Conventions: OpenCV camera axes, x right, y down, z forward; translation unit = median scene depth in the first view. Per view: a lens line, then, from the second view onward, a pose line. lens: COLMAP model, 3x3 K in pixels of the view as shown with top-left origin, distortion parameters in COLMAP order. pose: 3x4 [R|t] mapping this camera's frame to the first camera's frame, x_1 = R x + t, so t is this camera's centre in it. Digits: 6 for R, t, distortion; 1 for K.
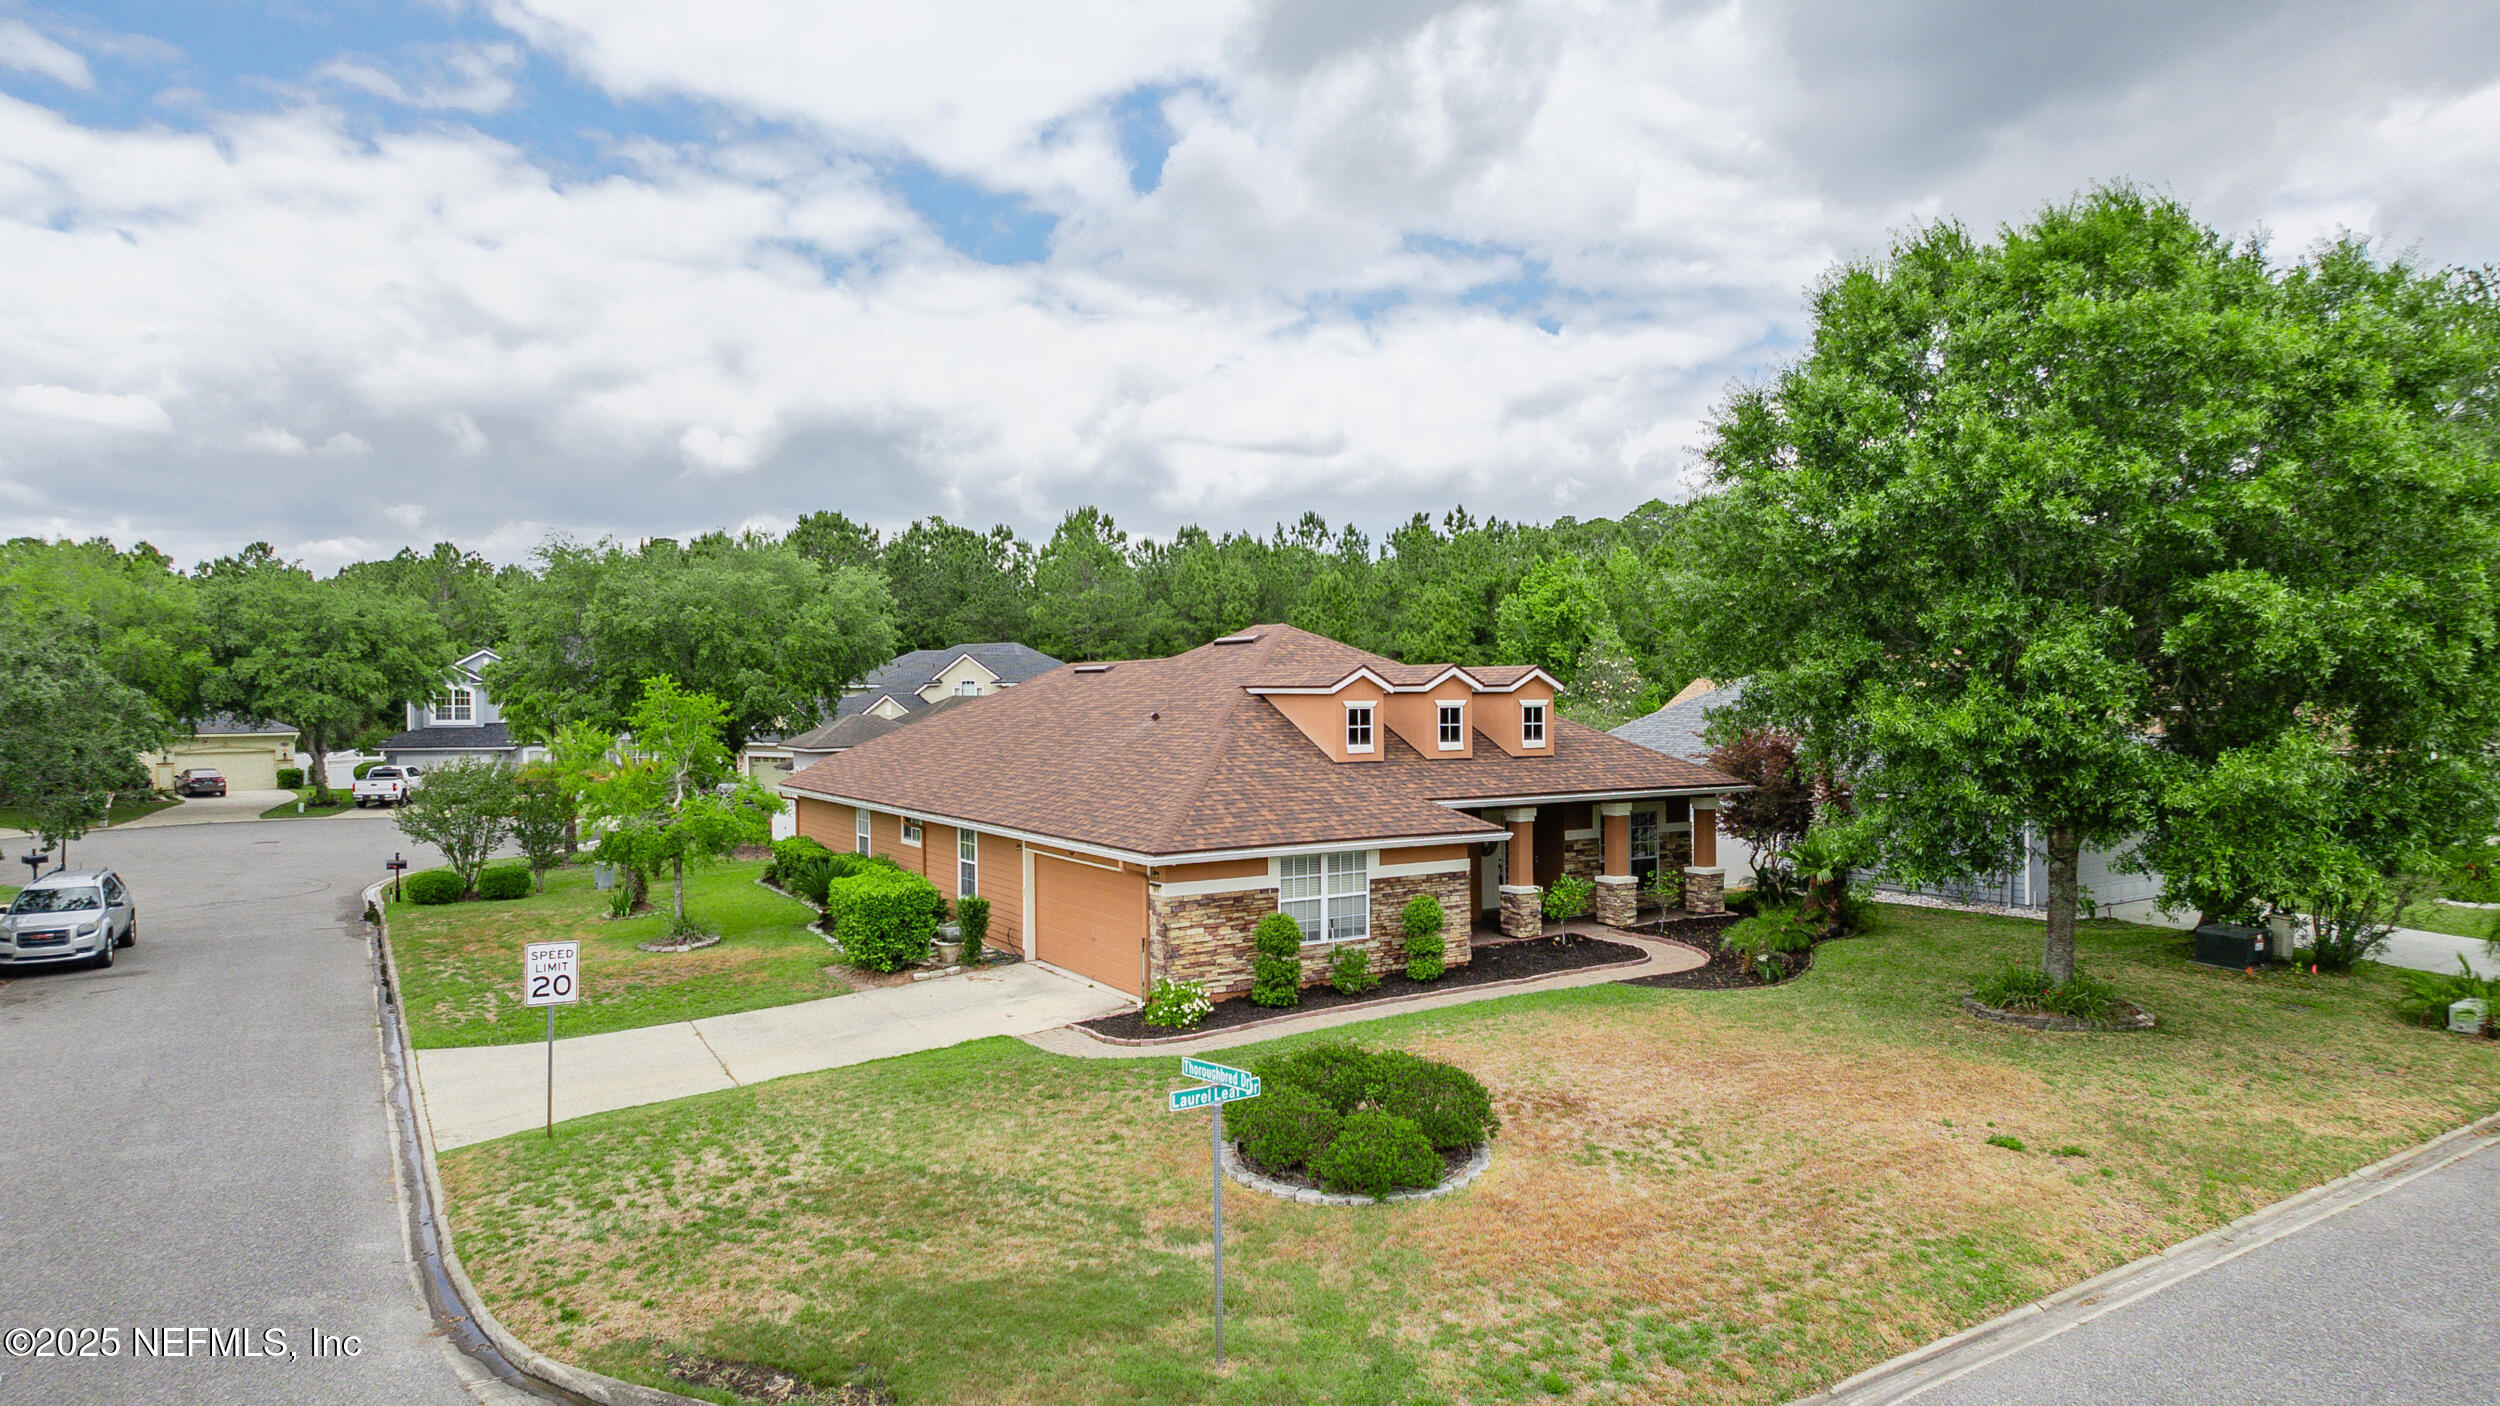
lens RADIAL K [[1496.7, 0, 1248.5], [0, 1496.7, 689.9], [0, 0, 1]] dist [-0.064025, 0.029122]
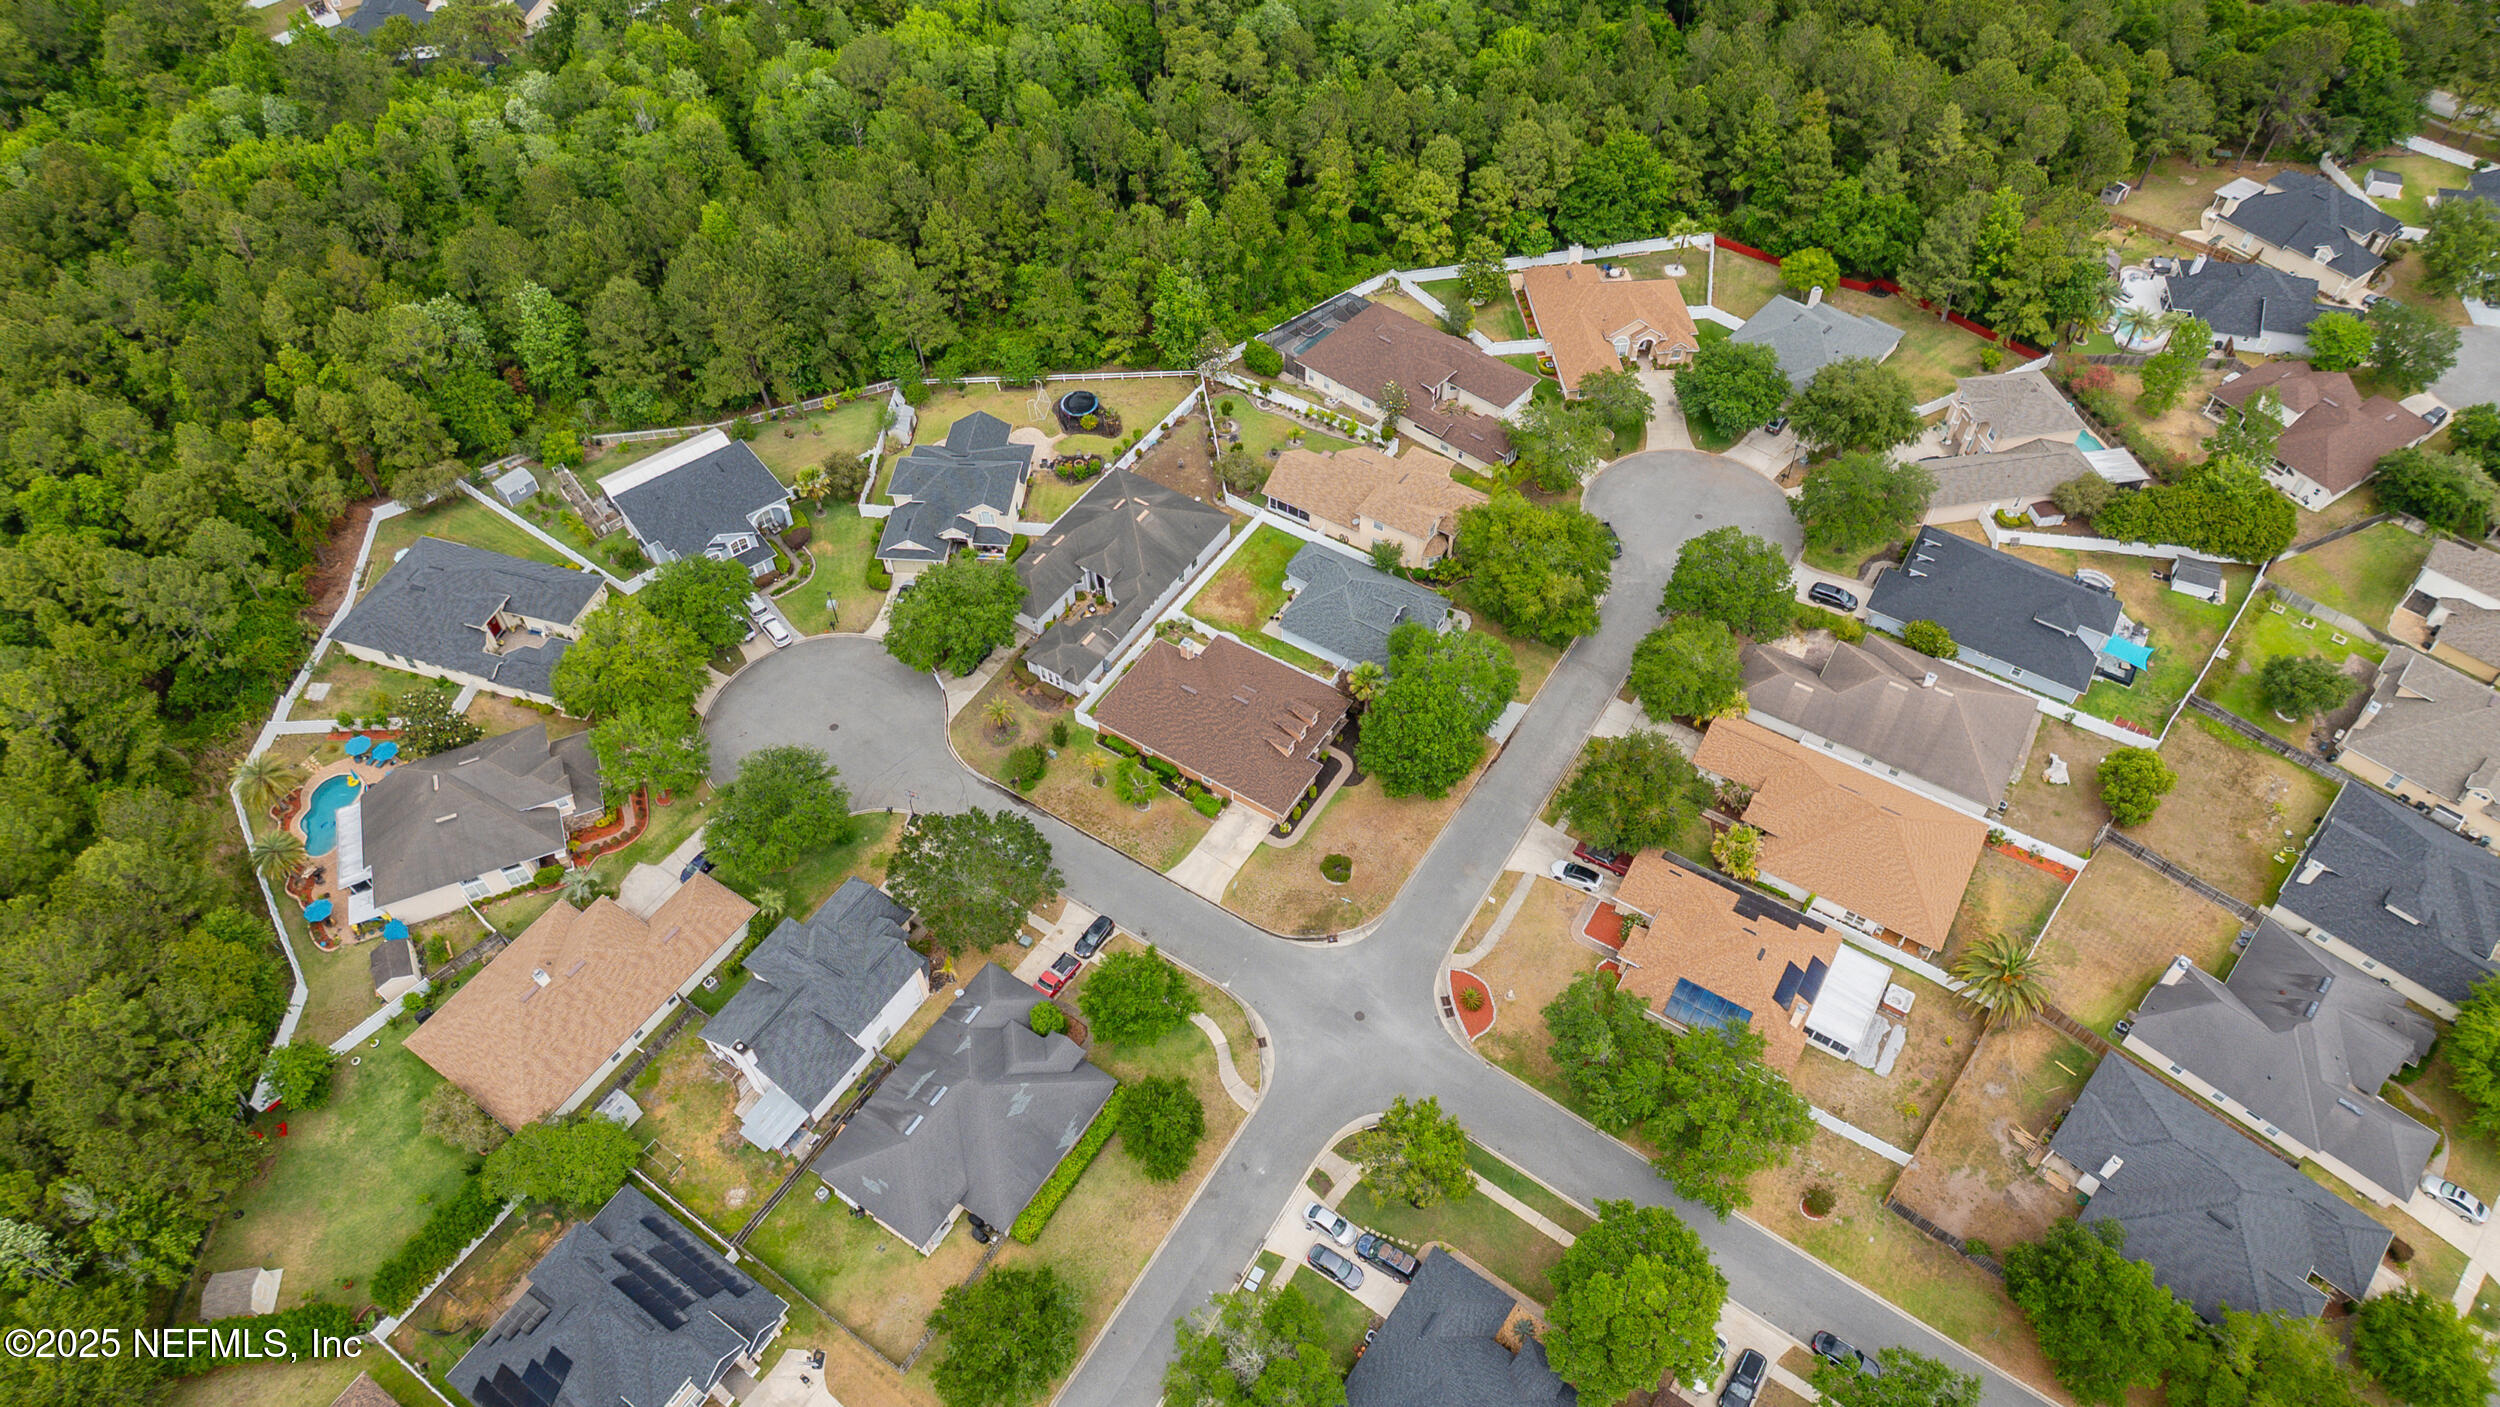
lens RADIAL K [[1496.7, 0, 1248.5], [0, 1496.7, 690.4], [0, 0, 1]] dist [-0.064025, 0.029122]
pose [[0.902941, -0.326745, 0.279170, -2.557771], [0.005147, 0.657762, 0.753208, -7.145158], [-0.429735, -0.678666, 0.595602, -3.321867]]
